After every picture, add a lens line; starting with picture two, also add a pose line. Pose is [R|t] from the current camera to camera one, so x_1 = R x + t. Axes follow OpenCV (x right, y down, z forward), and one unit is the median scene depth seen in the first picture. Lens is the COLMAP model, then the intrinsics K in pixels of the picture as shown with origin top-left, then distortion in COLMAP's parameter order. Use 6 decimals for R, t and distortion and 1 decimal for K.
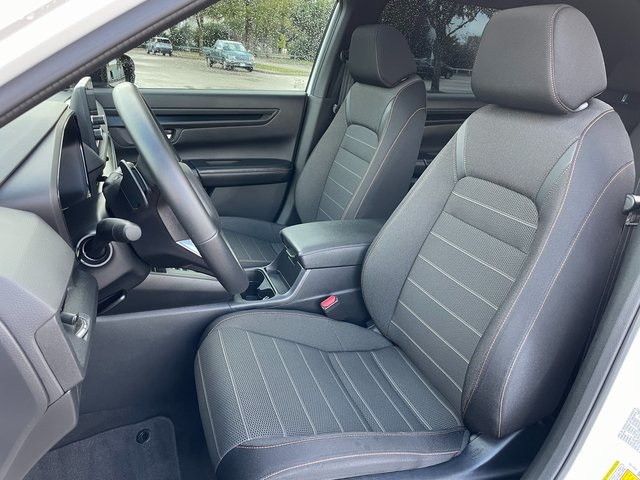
lens RADIAL K [[489.8, 0, 313.0], [0, 489.8, 238.4], [0, 0, 1]] dist [0.105794, -0.164318]
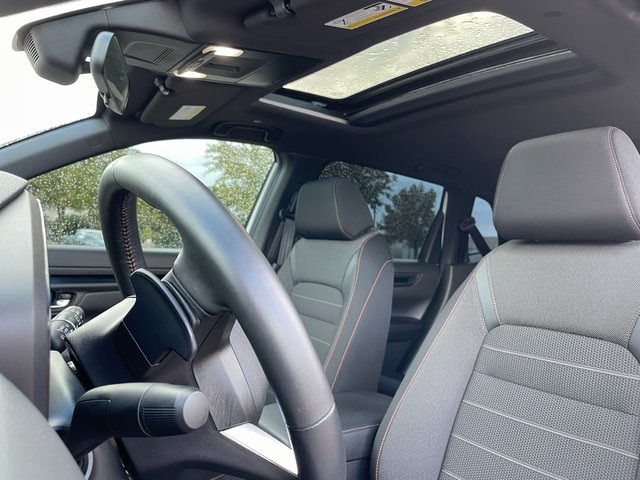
lens RADIAL K [[489.8, 0, 313.0], [0, 489.8, 238.4], [0, 0, 1]] dist [0.105794, -0.164318]
pose [[0.965707, 0.017014, 0.259076, -0.152334], [0.077387, 0.933633, -0.349771, 0.002661], [-0.247833, 0.357825, 0.900300, 0.213806]]
